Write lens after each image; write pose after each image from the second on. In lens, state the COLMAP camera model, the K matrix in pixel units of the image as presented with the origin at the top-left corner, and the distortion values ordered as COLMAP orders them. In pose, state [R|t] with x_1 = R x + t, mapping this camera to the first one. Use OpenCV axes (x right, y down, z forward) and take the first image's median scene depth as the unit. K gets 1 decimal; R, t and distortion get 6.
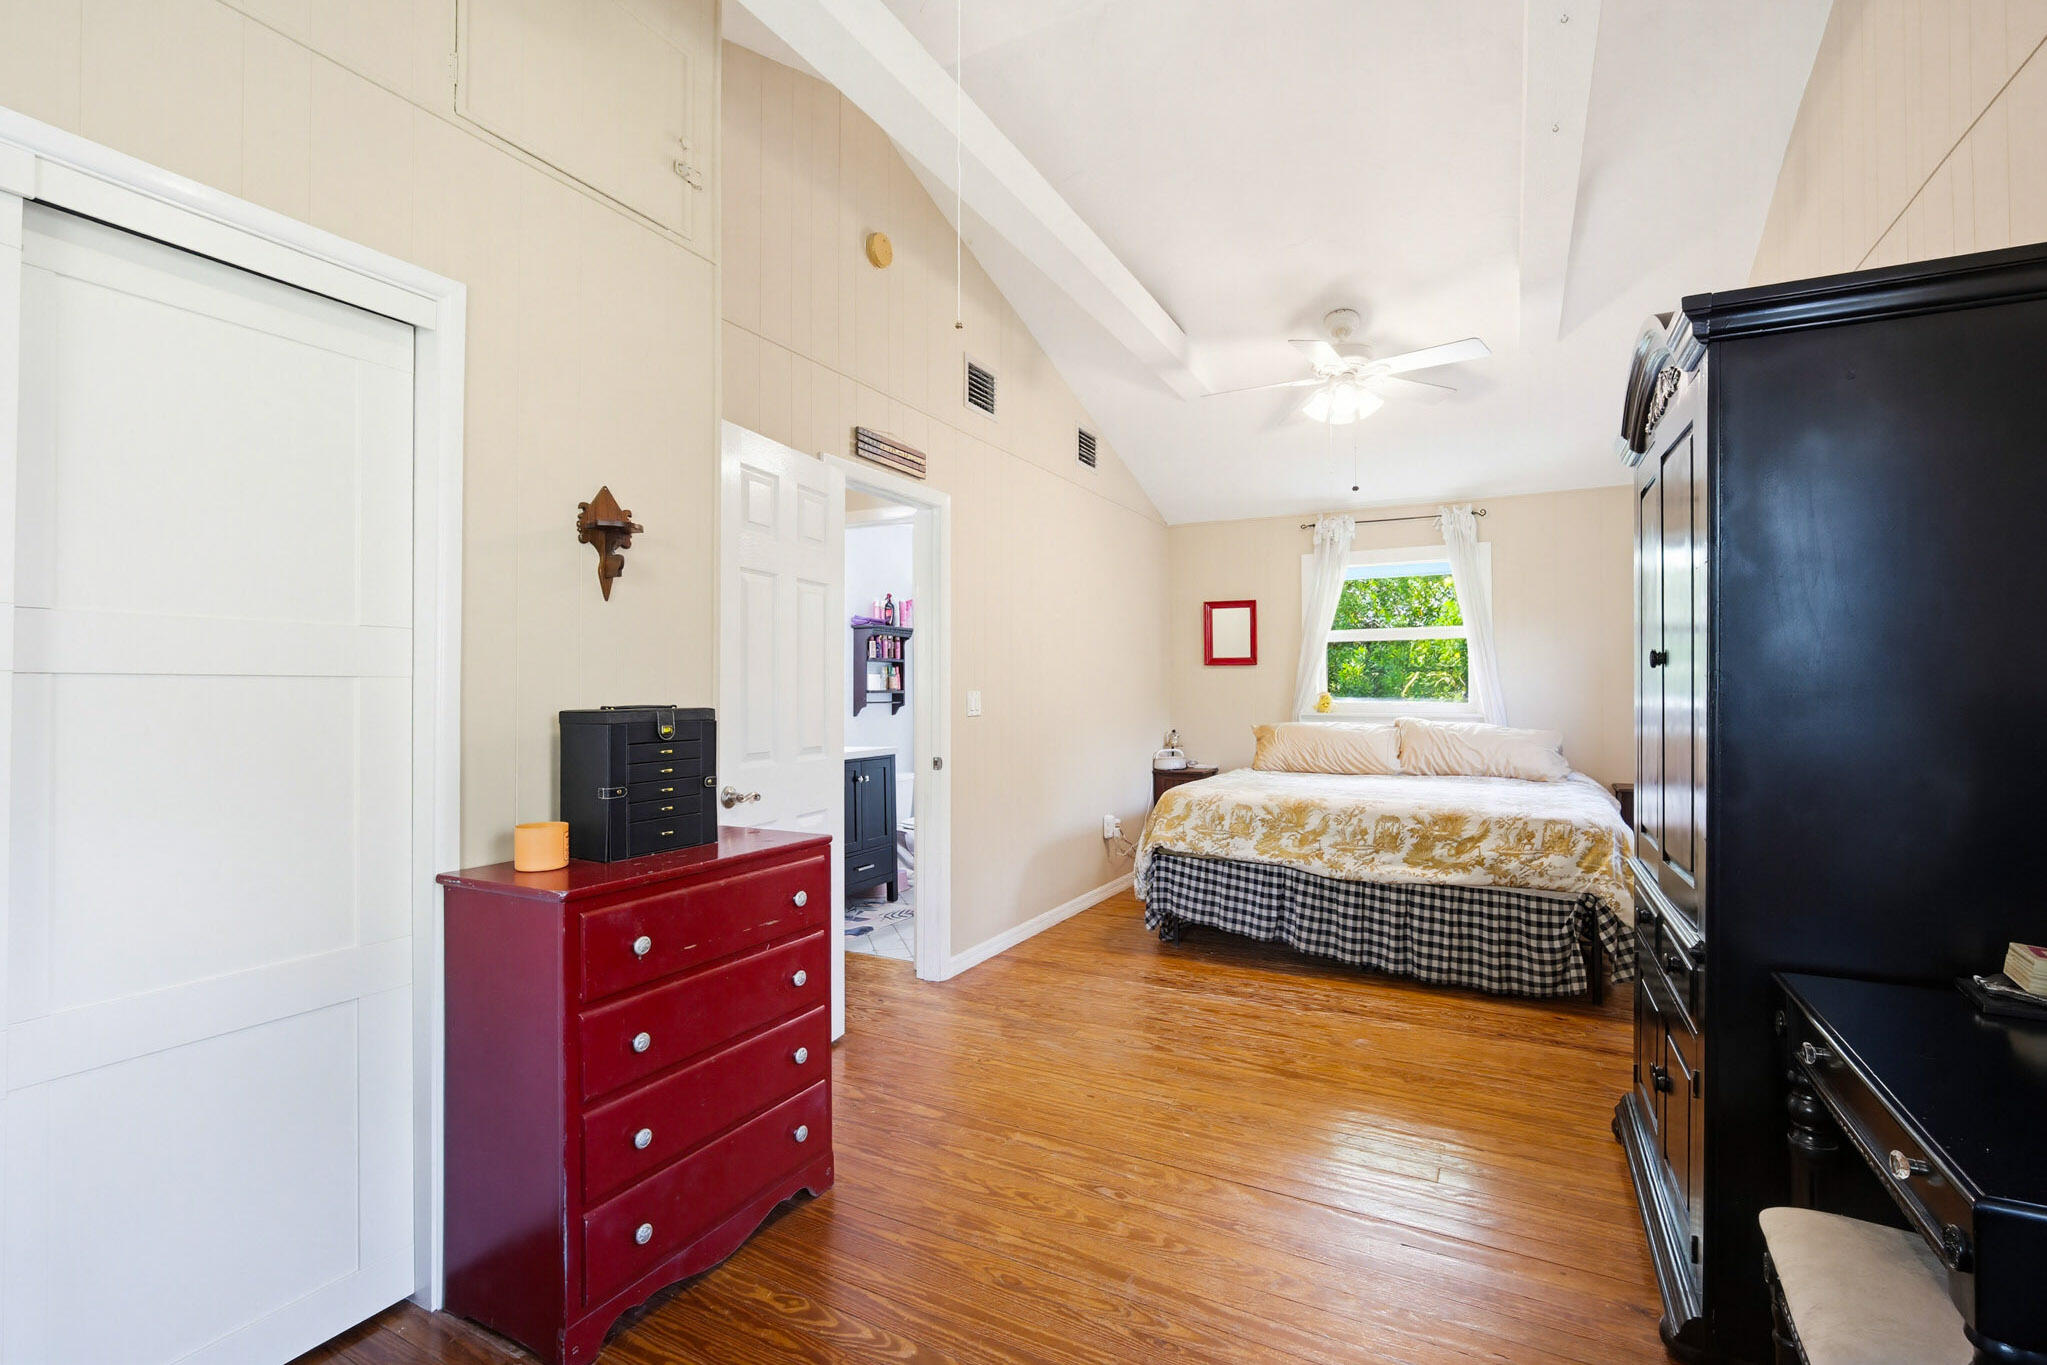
lens RADIAL K [[908.0, 0, 1027.2], [0, 908.0, 687.2], [0, 0, 1]] dist [0.000024, 0.000096]
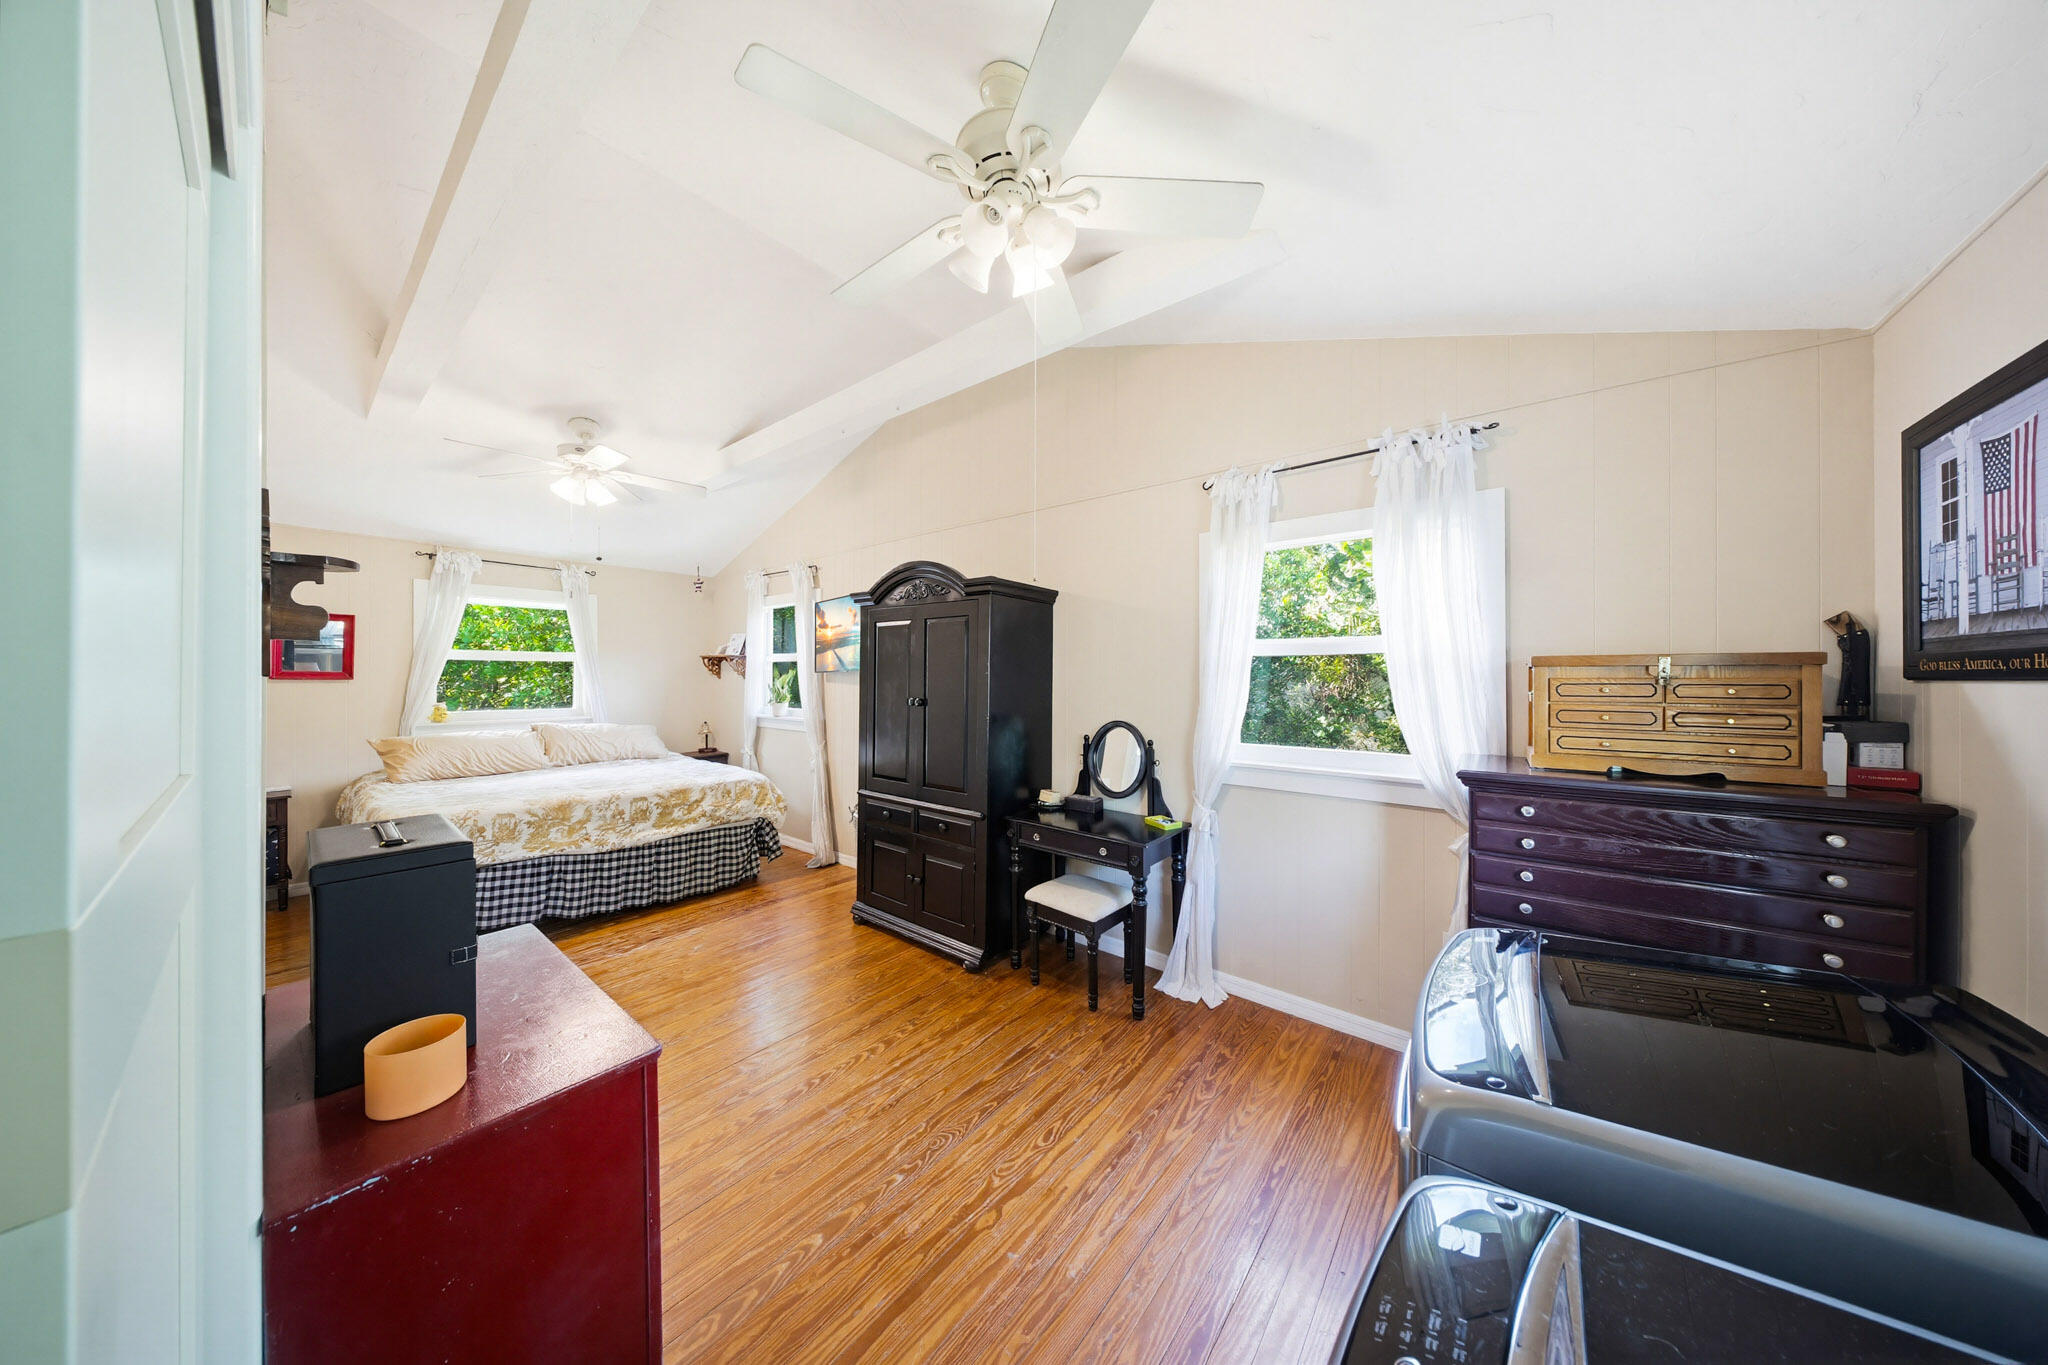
lens RADIAL K [[604.0, 0, 1025.0], [0, 604.0, 674.7], [0, 0, 1]] dist [-0.000603, -0.000018]
pose [[0.183751, 0.003392, 0.982967, -0.435417], [-0.008330, 0.999964, -0.001893, -0.056248], [-0.982937, -0.007840, 0.183773, 0.235591]]
